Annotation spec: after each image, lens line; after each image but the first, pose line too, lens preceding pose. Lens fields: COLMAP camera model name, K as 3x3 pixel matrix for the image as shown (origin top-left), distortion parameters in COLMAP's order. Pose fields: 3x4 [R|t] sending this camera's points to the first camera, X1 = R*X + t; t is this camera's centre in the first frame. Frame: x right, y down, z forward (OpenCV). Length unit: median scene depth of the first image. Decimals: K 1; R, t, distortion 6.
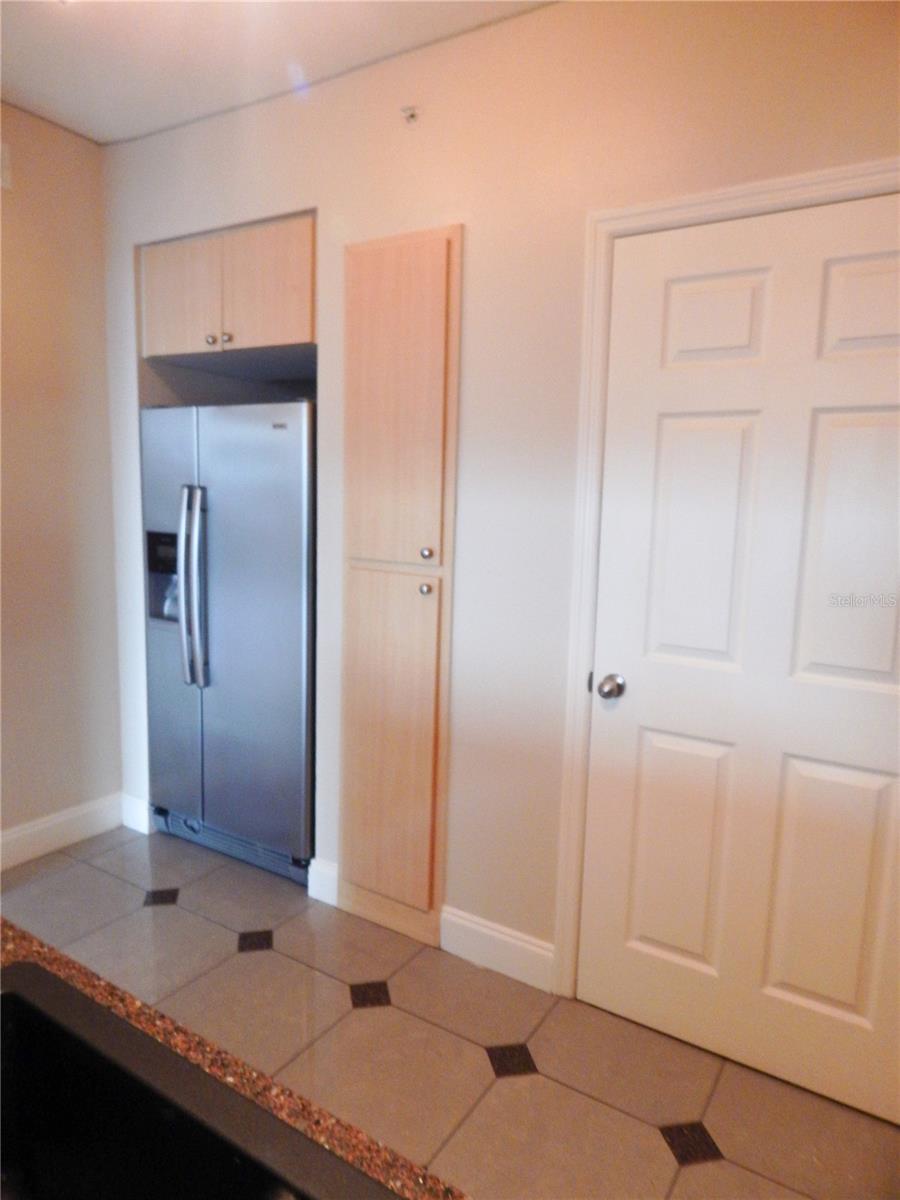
lens RADIAL K [[805.8, 0, 454.9], [0, 805.8, 593.3], [0, 0, 1]] dist [0.011537, 0.005168]
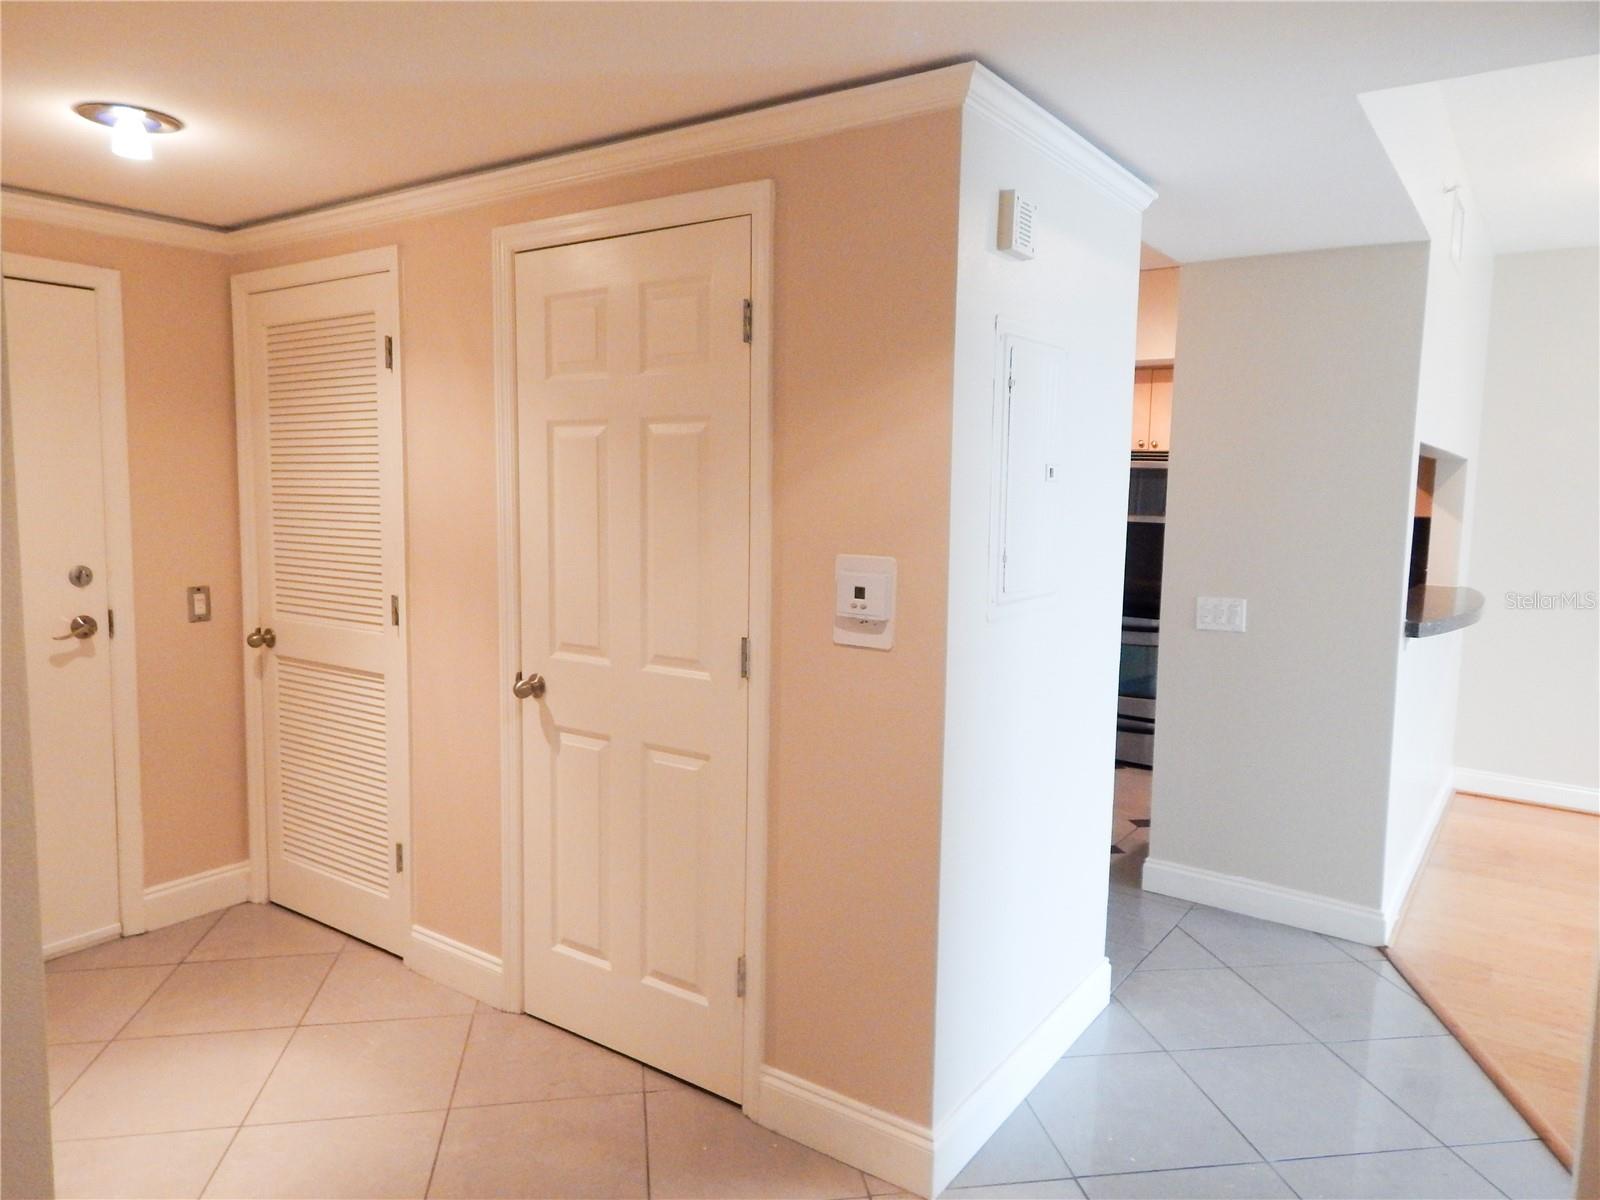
lens RADIAL K [[1074.5, 0, 793.8], [0, 1074.5, 605.7], [0, 0, 1]] dist [0.011537, 0.005168]
pose [[0.999832, 0.006674, -0.017068, 0.501679], [-0.007315, 0.999260, -0.037756, 0.056525], [0.016804, 0.037874, 0.999141, -0.317380]]
